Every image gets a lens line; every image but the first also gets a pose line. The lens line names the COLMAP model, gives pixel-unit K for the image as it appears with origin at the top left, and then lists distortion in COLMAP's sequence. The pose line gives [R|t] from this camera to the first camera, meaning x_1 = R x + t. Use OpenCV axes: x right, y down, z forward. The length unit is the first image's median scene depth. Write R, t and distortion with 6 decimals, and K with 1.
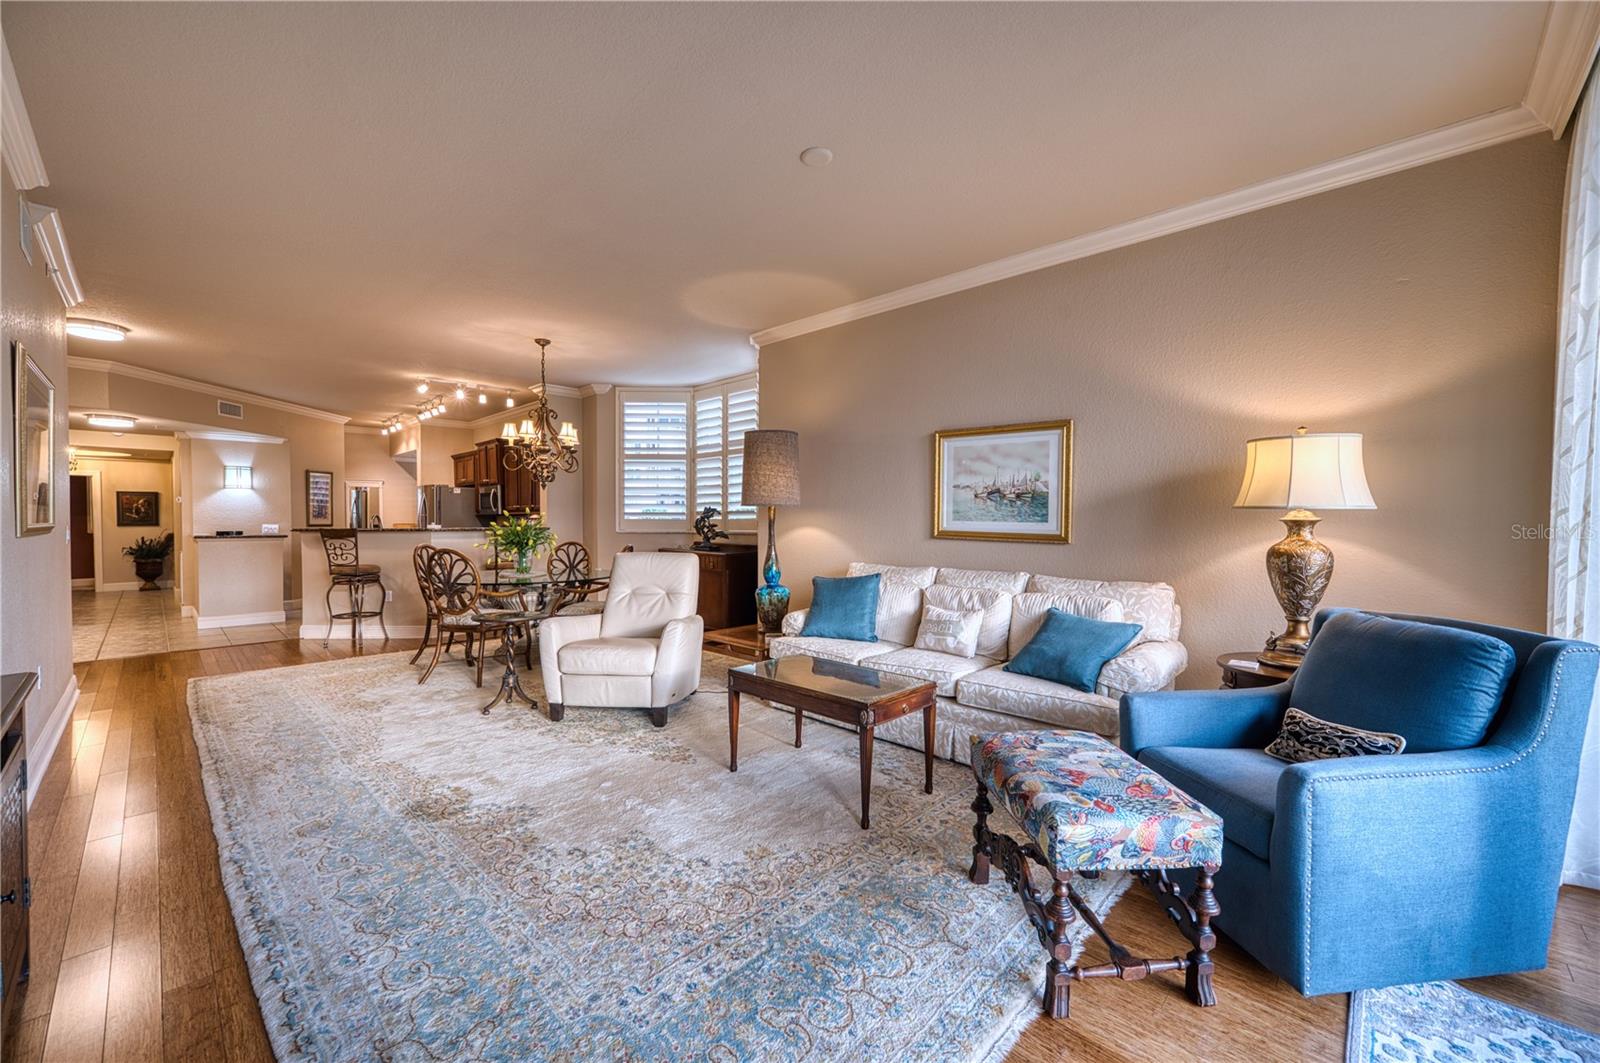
lens RADIAL K [[626.8, 0, 797.4], [0, 626.8, 531.0], [0, 0, 1]] dist [-0.007004, 0.000131]
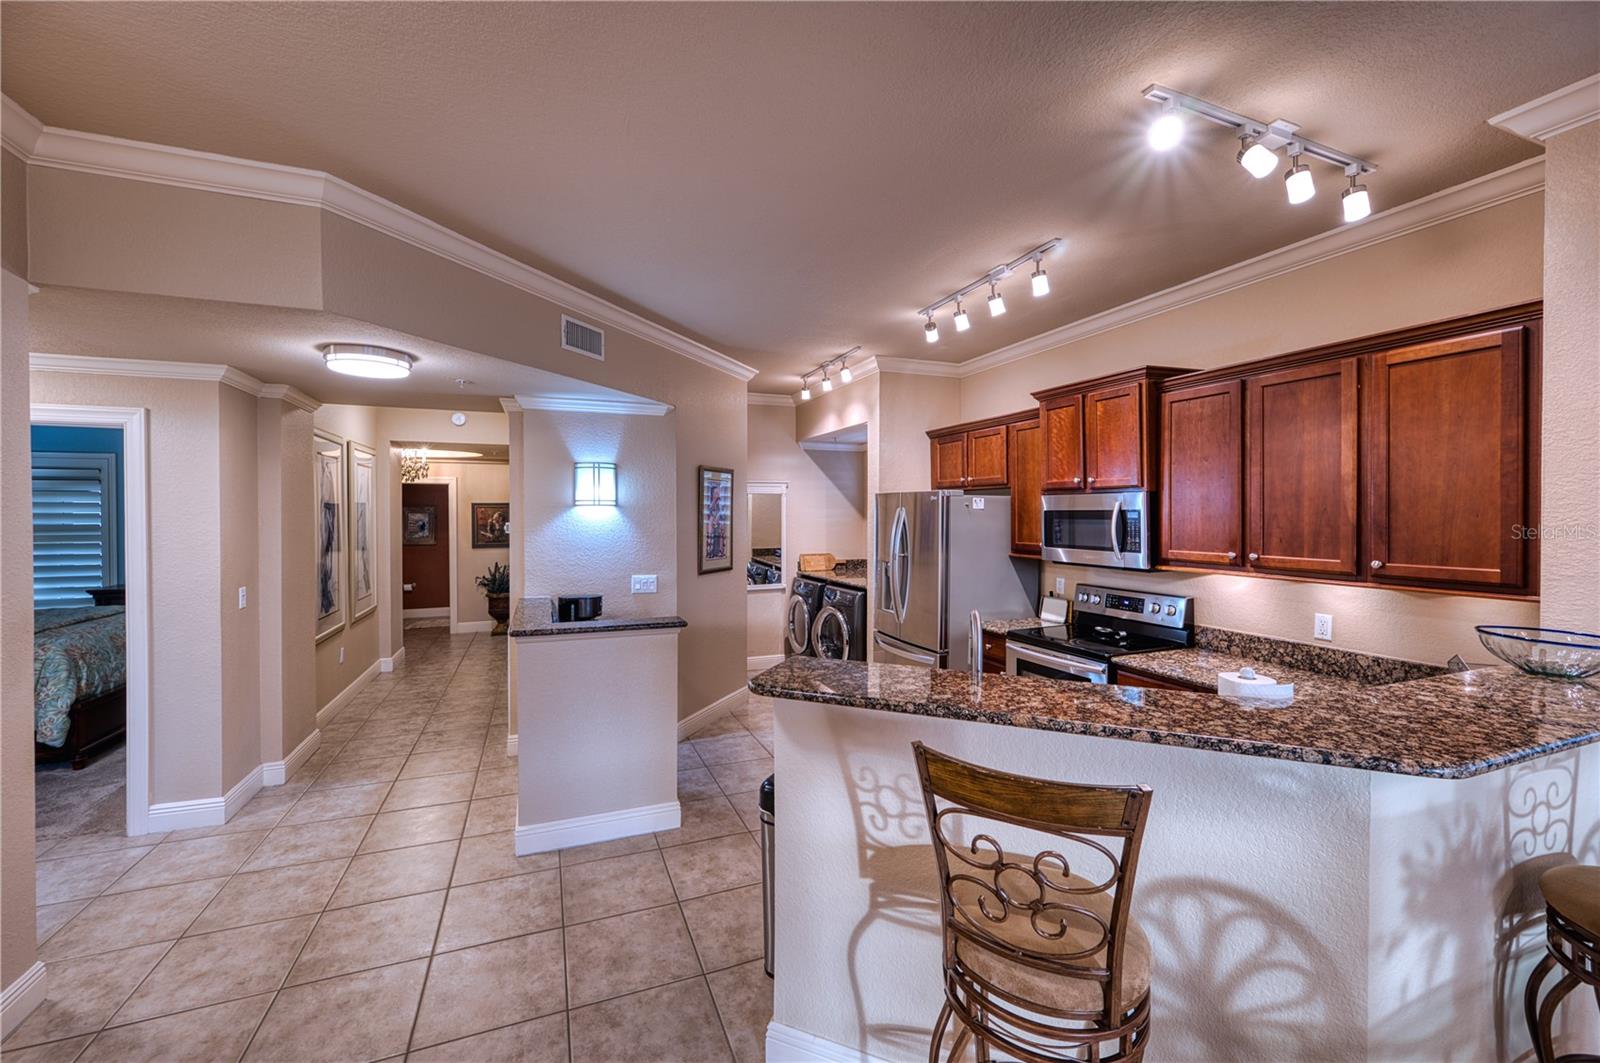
lens RADIAL K [[631.7, 0, 798.1], [0, 631.7, 516.3], [0, 0, 1]] dist [-0.009496, 0.000286]
pose [[0.912694, 0.002194, -0.408638, -0.549378], [-0.007000, 0.999923, -0.010264, -0.057109], [0.408584, 0.012228, 0.912639, 0.612963]]
